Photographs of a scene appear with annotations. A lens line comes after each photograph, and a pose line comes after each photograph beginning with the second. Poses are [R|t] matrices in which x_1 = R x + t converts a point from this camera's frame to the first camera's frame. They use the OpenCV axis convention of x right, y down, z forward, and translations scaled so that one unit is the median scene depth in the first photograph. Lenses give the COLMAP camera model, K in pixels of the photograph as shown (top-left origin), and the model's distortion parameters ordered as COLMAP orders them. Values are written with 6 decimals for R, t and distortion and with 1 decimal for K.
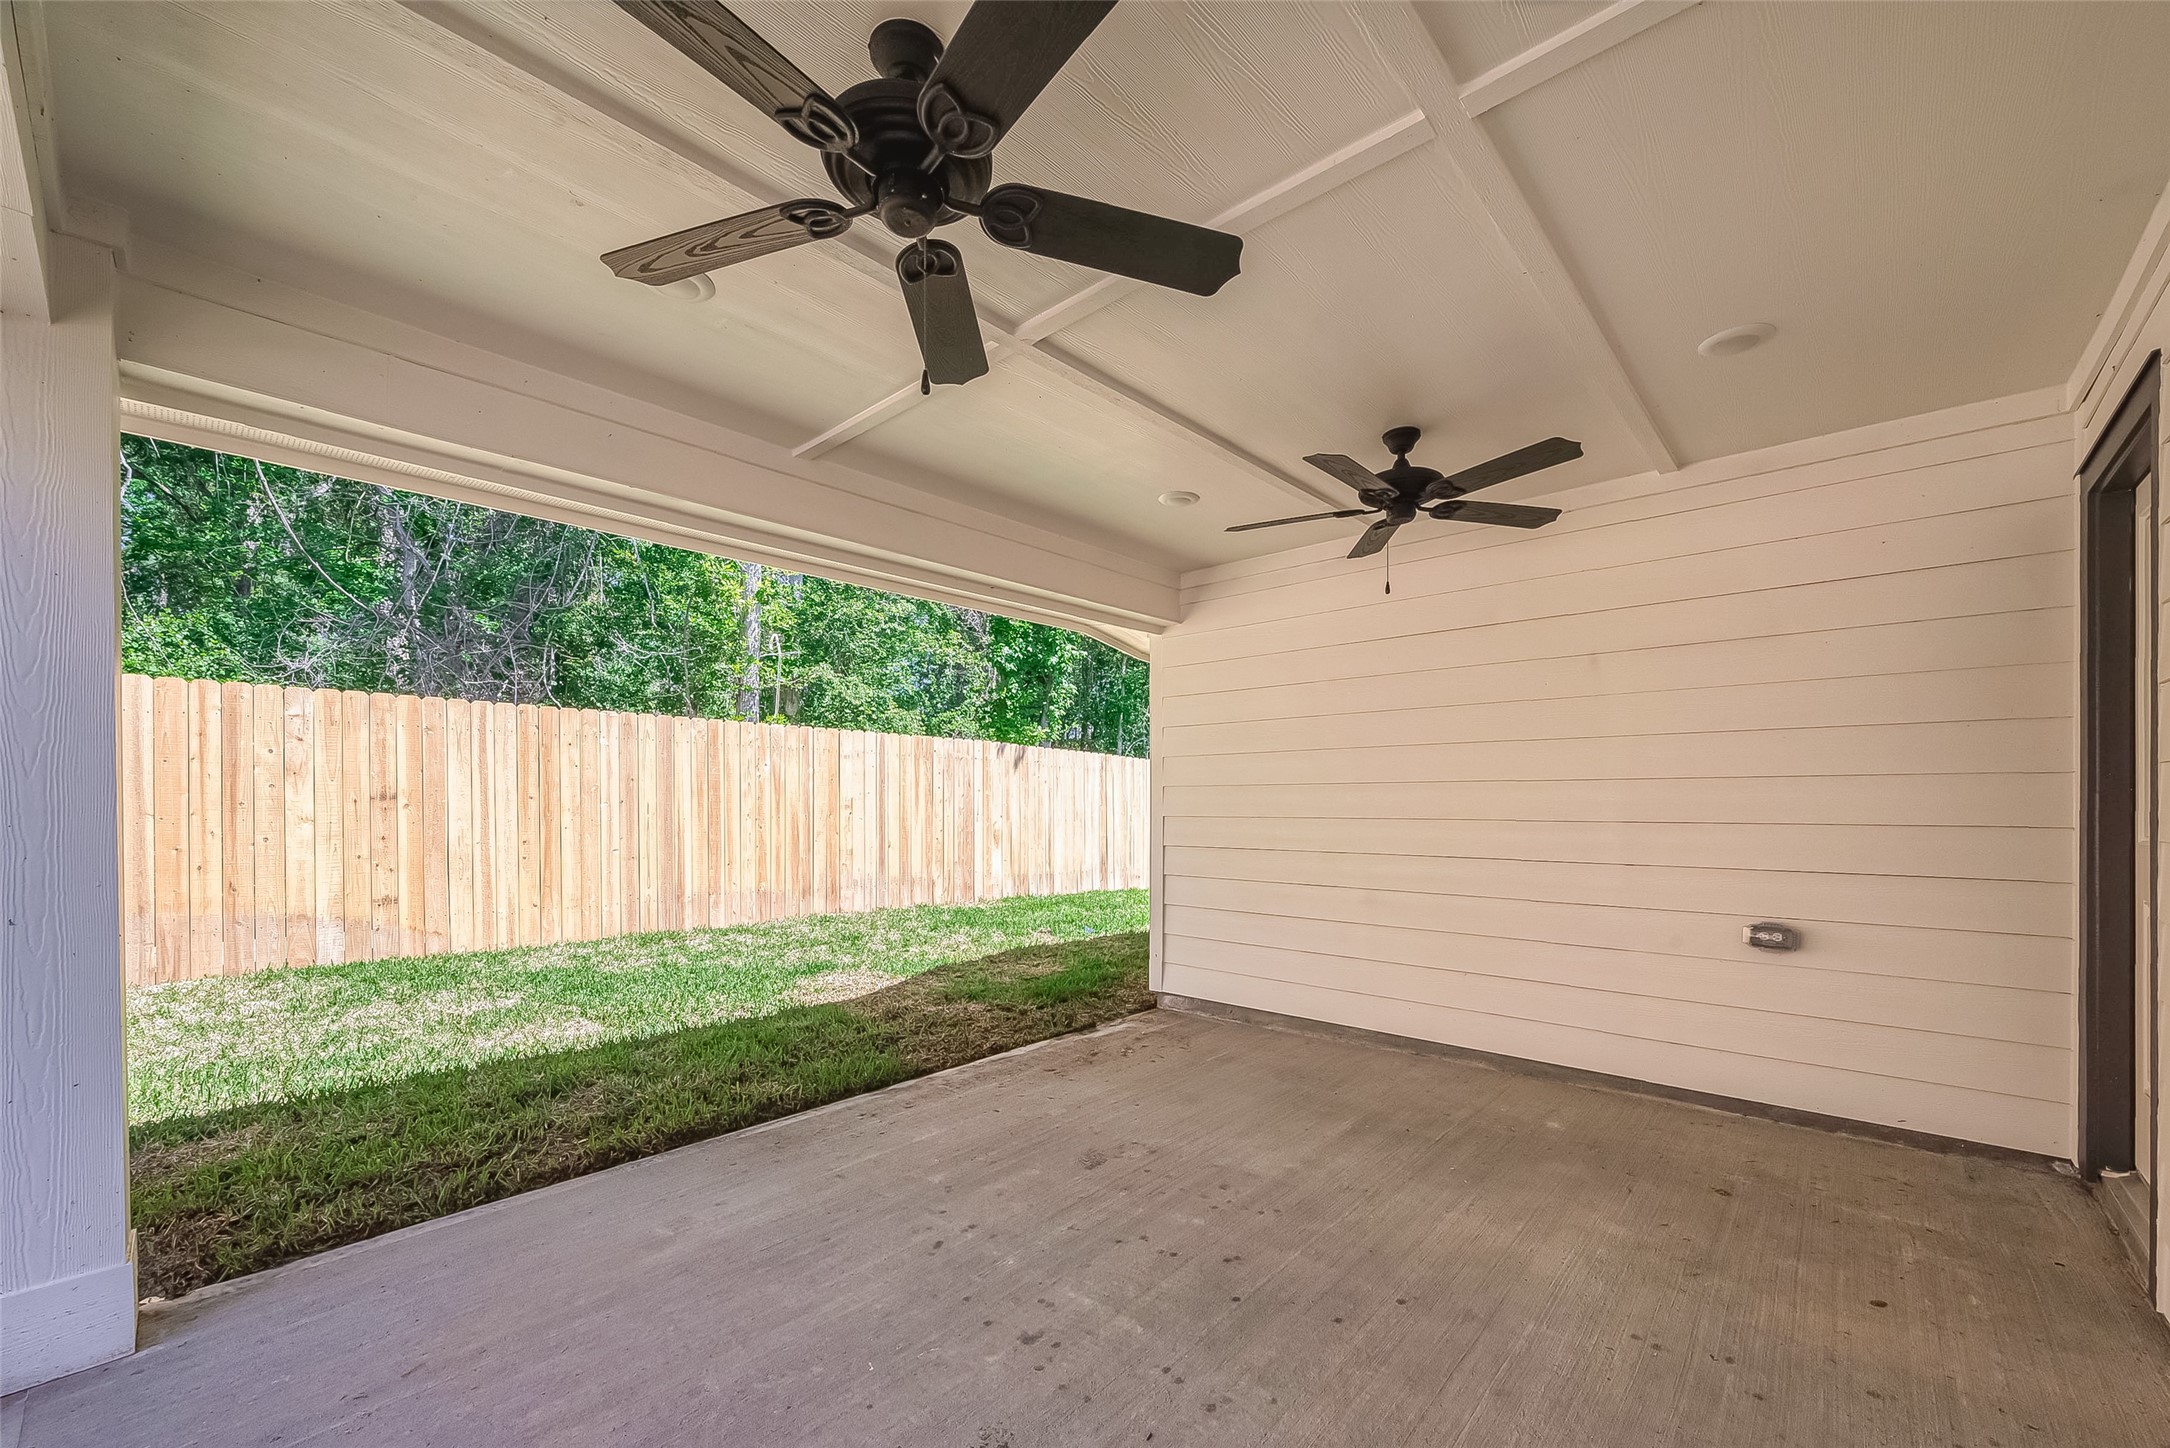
lens RADIAL K [[858.1, 0, 1093.2], [0, 858.1, 804.3], [0, 0, 1]] dist [-0.001074, -0.000156]
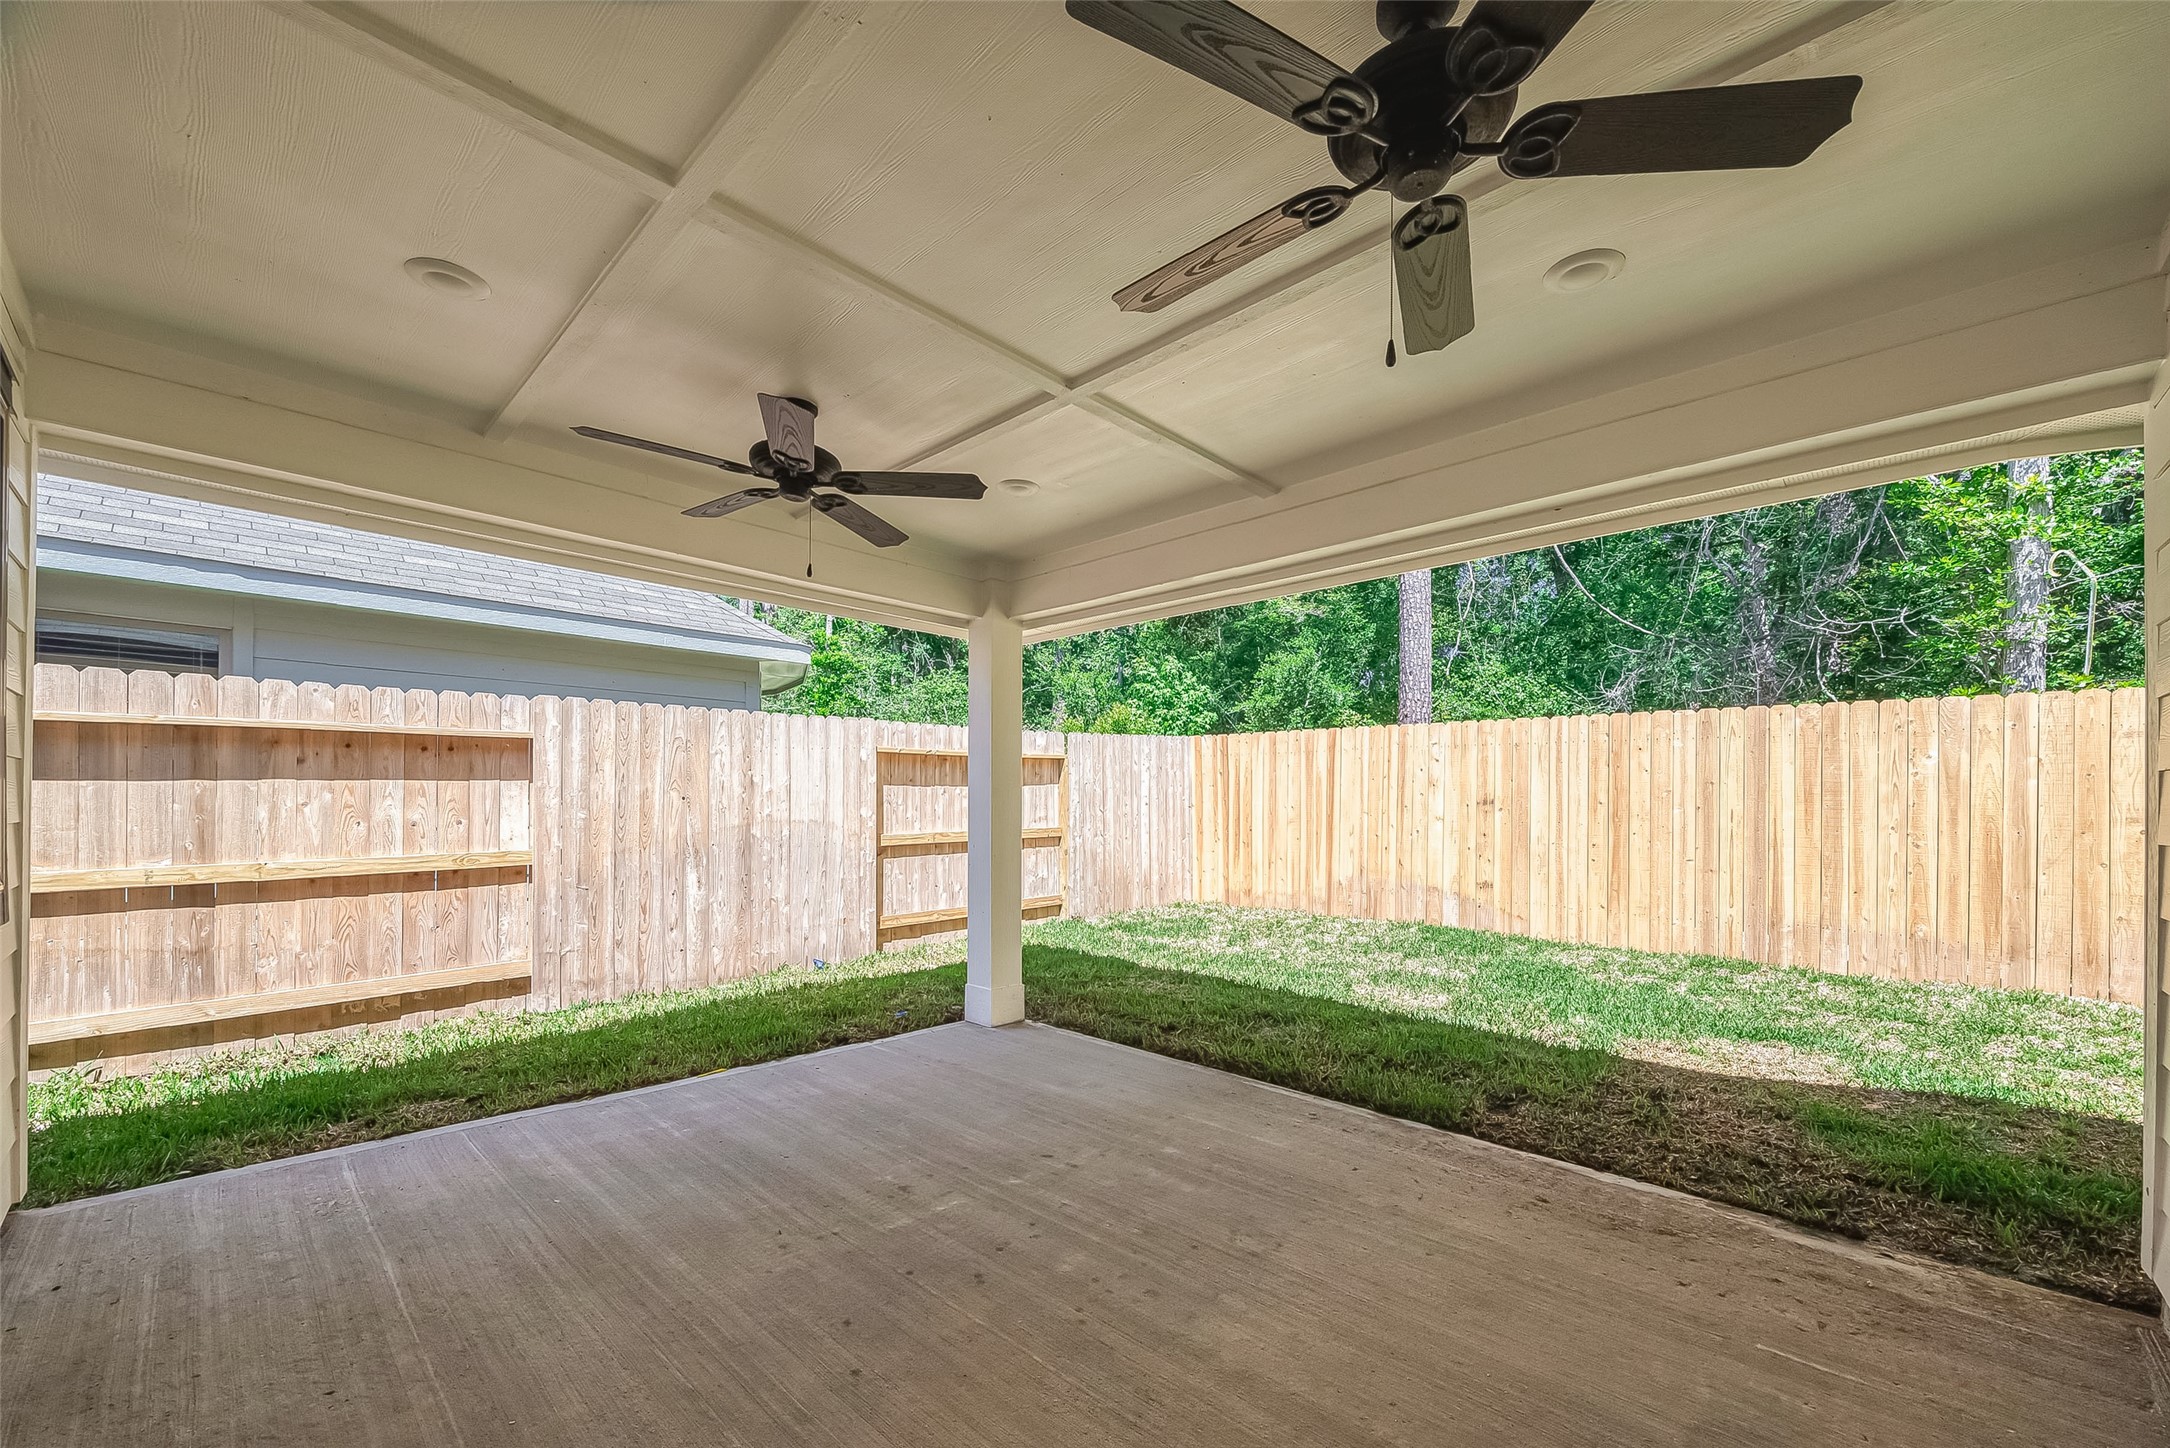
lens RADIAL K [[856.5, 0, 1087.2], [0, 856.5, 796.7], [0, 0, 1]] dist [-0.008340, -0.000018]
pose [[-0.027868, -0.006975, -0.999587, 0.478851], [-0.012161, 0.999904, -0.006638, -0.001080], [0.999538, 0.011971, -0.027950, 0.487200]]
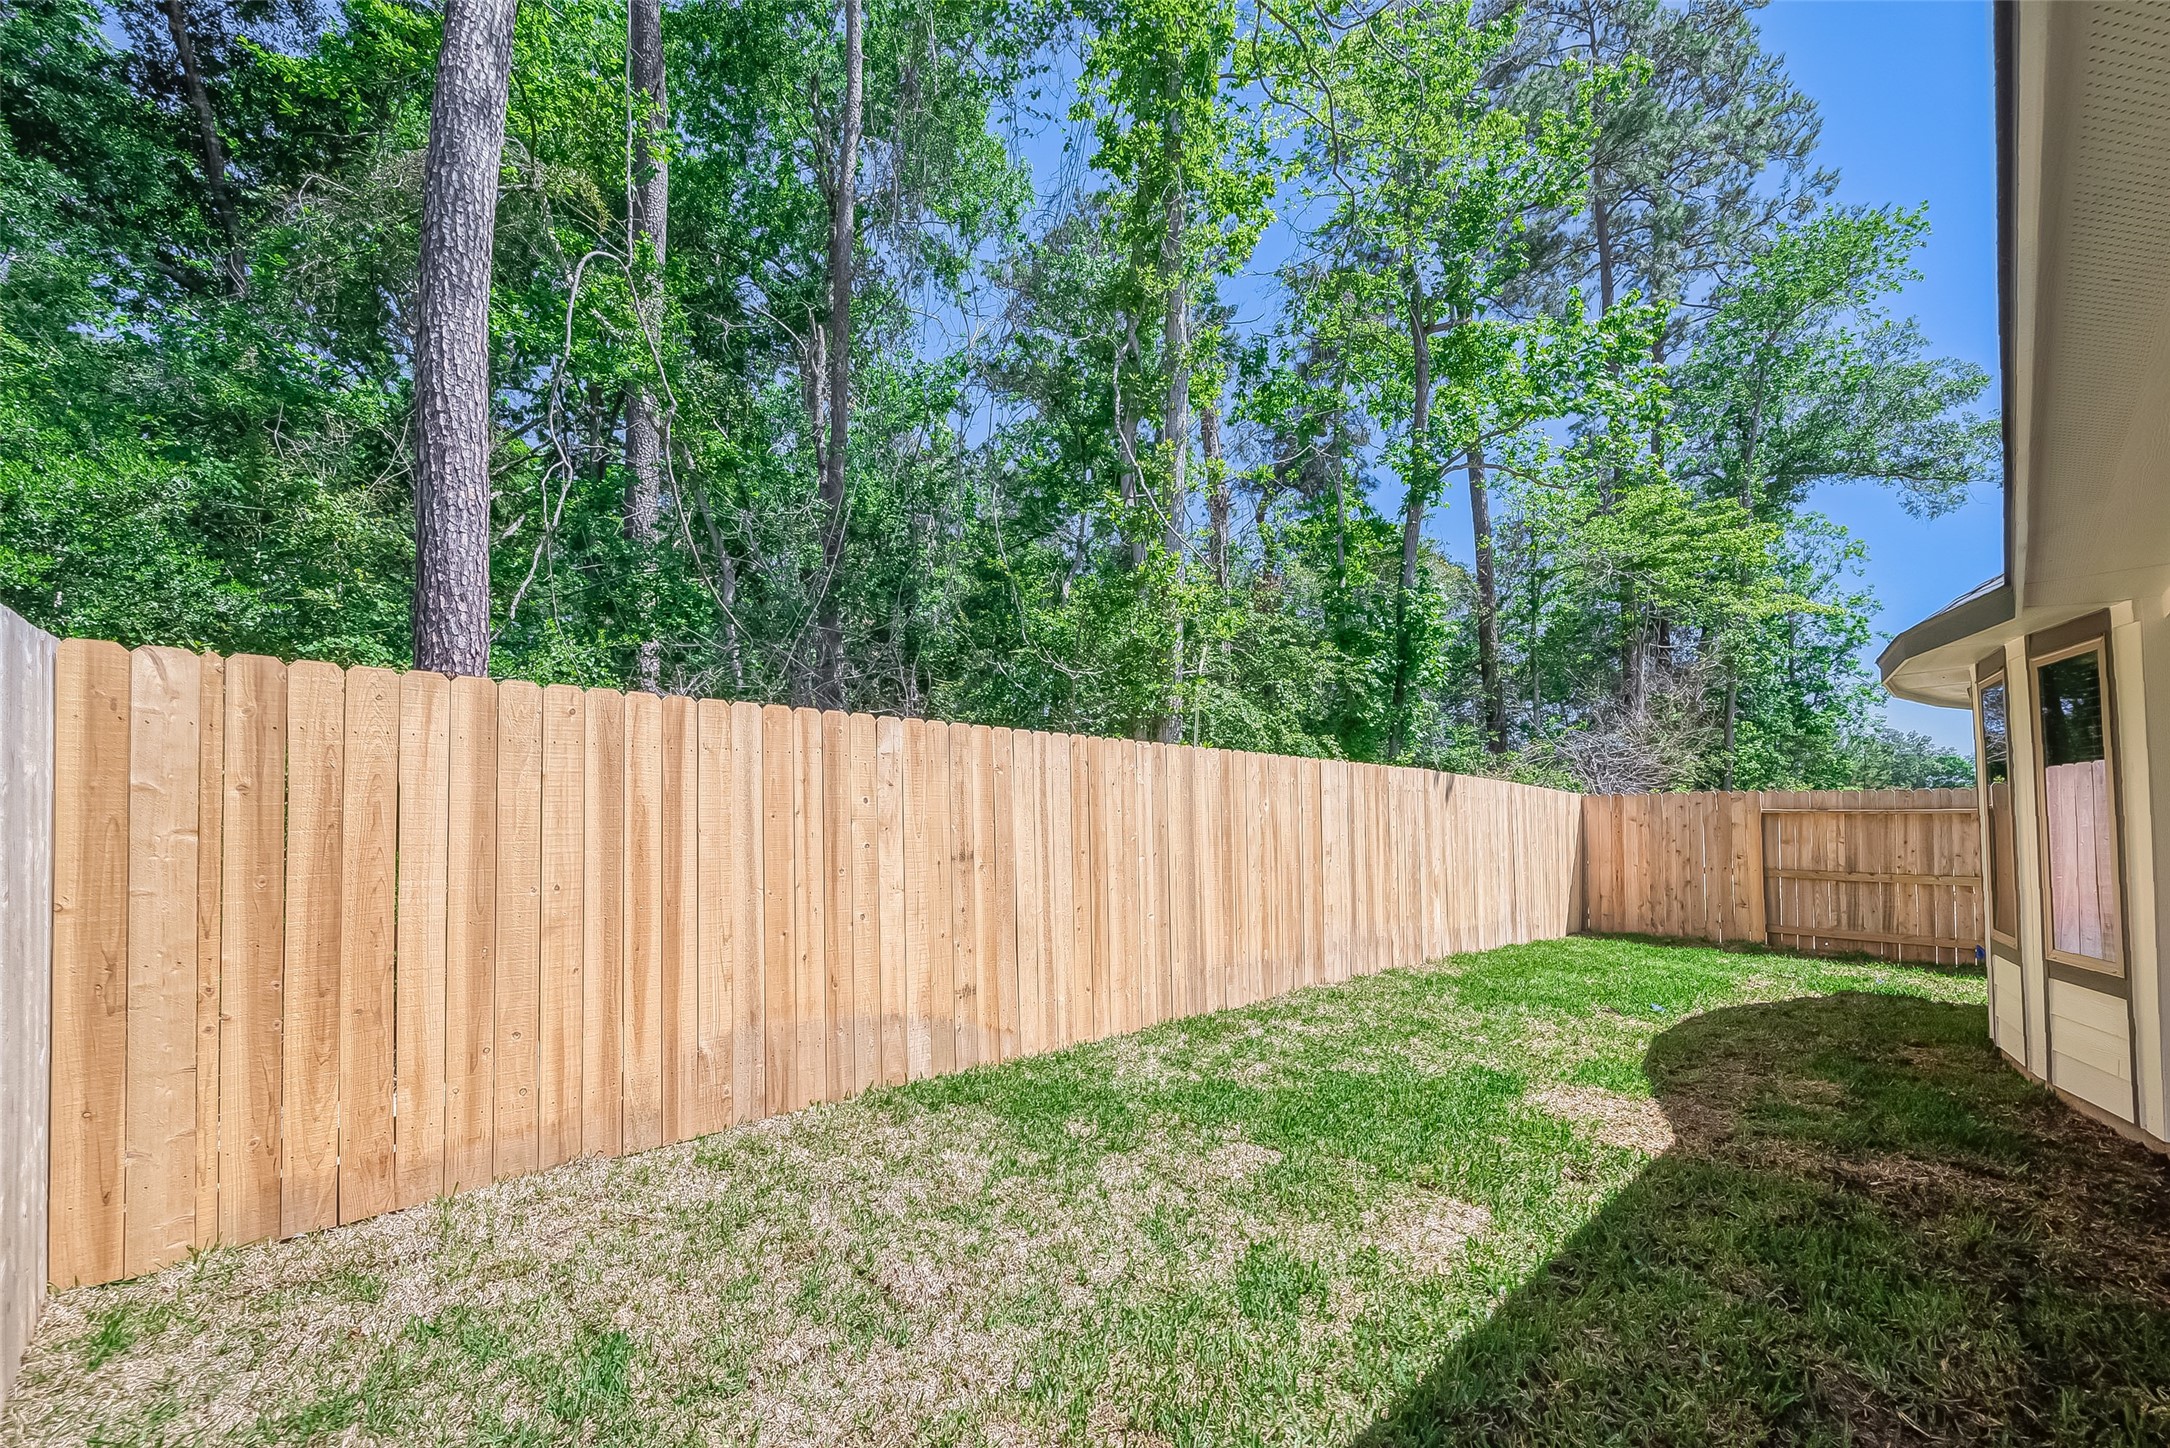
lens RADIAL K [[858.1, 0, 1093.2], [0, 858.1, 804.3], [0, 0, 1]] dist [-0.001074, -0.000156]
pose [[0.996760, -0.010887, -0.079690, -0.699320], [0.008613, 0.999547, -0.028826, -0.035082], [0.079968, 0.028046, 0.996403, 0.253953]]
